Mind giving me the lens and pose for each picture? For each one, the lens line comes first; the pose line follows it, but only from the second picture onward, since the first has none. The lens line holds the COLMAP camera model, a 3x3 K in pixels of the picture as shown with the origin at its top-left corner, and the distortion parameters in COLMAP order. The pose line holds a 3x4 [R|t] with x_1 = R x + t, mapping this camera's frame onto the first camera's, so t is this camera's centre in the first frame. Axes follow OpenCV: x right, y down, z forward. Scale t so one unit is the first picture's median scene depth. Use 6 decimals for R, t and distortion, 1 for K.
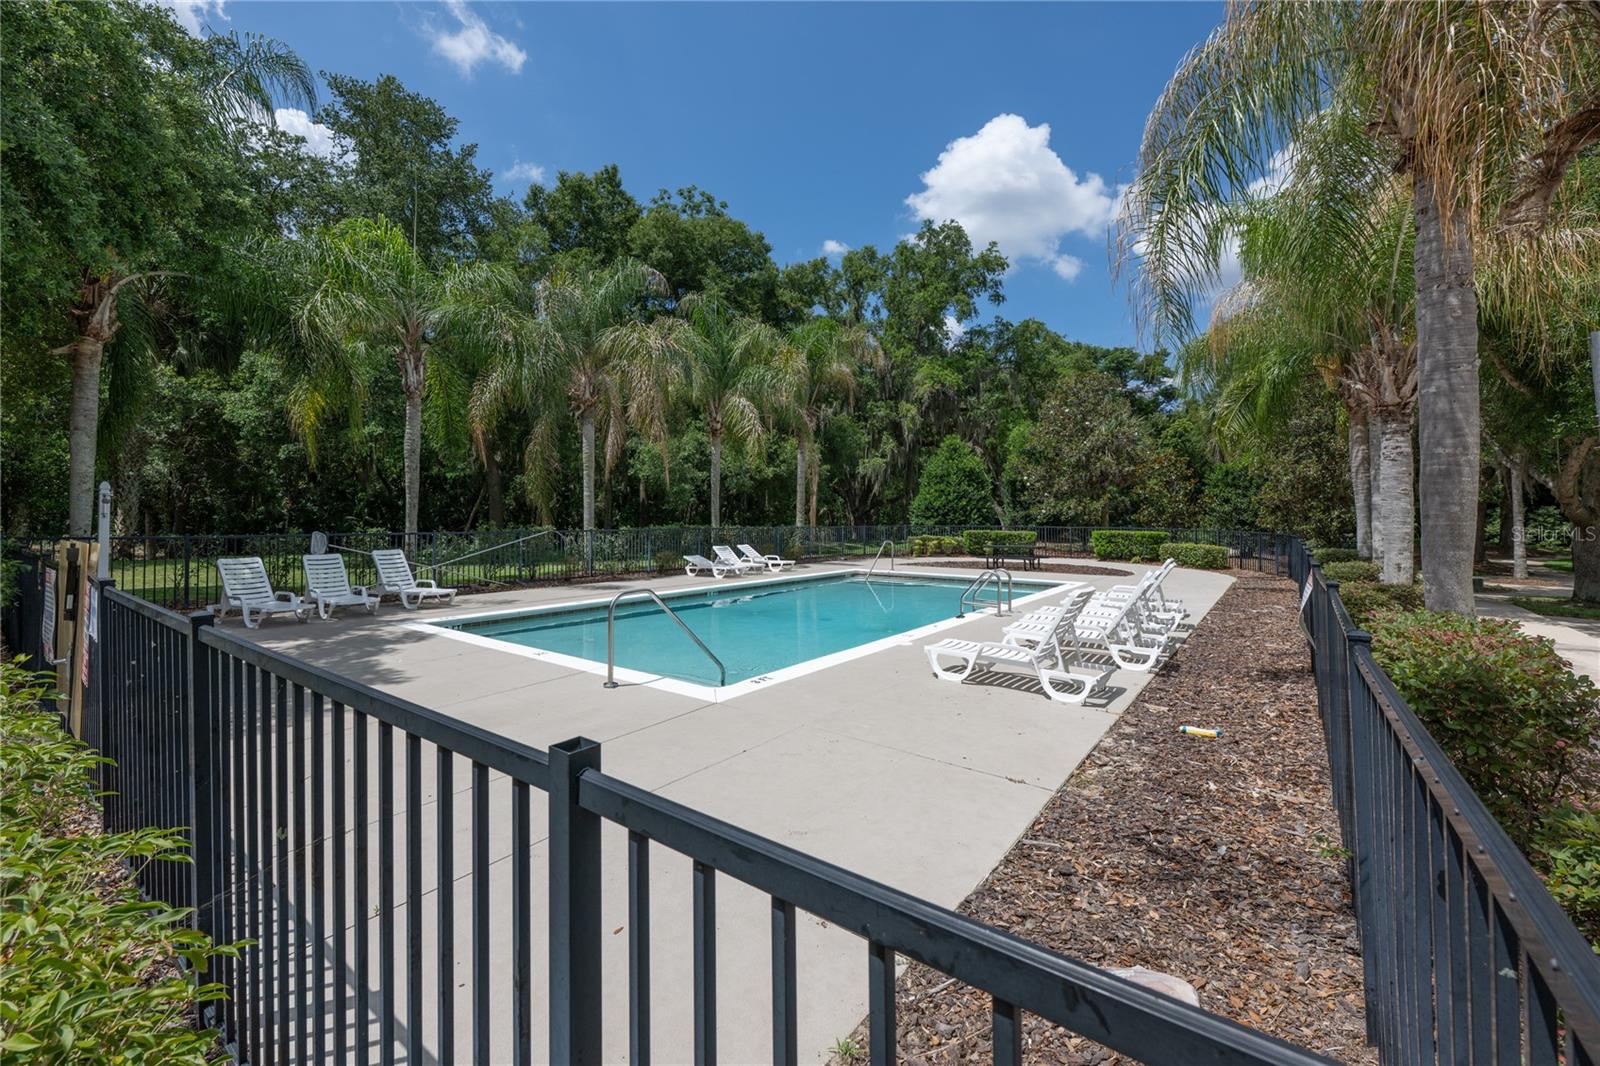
lens RADIAL K [[621.9, 0, 793.1], [0, 621.9, 515.8], [0, 0, 1]] dist [-0.000229, 0.000028]
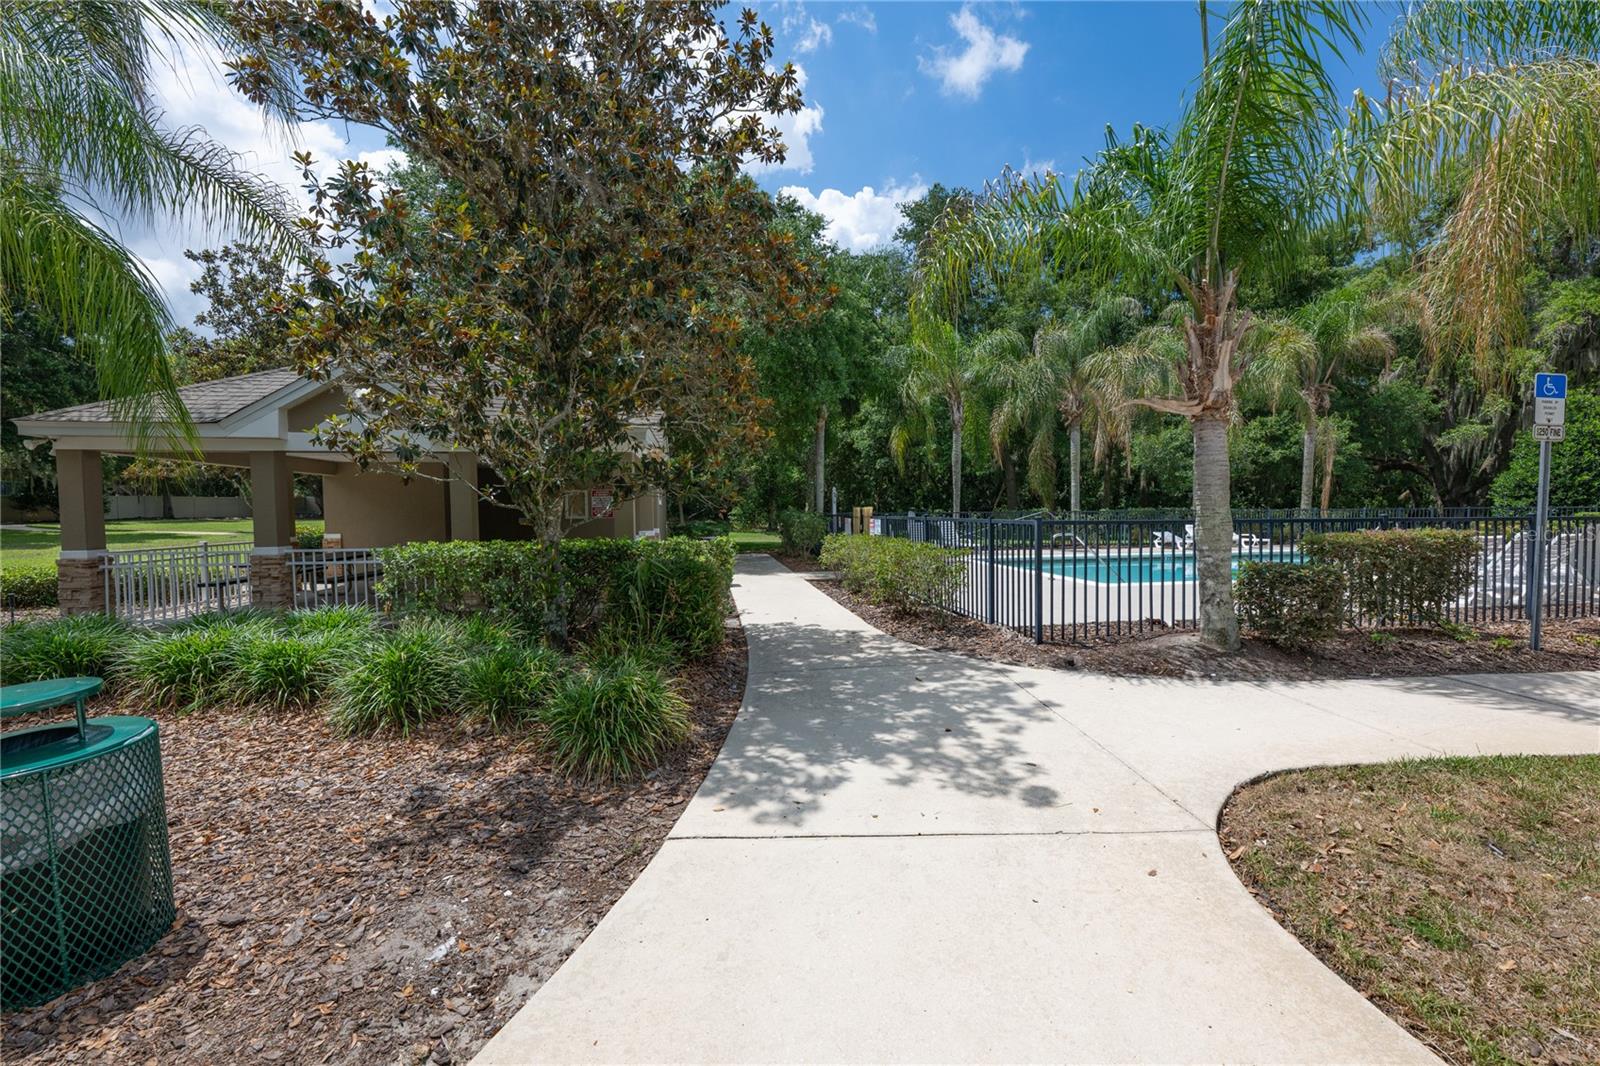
lens RADIAL K [[621.9, 0, 793.1], [0, 621.9, 515.8], [0, 0, 1]] dist [-0.000229, 0.000028]
pose [[0.697051, 0.000322, -0.717021, 0.184486], [0.009408, 0.999910, 0.009595, 0.012789], [0.716959, -0.013434, 0.696985, -0.319192]]
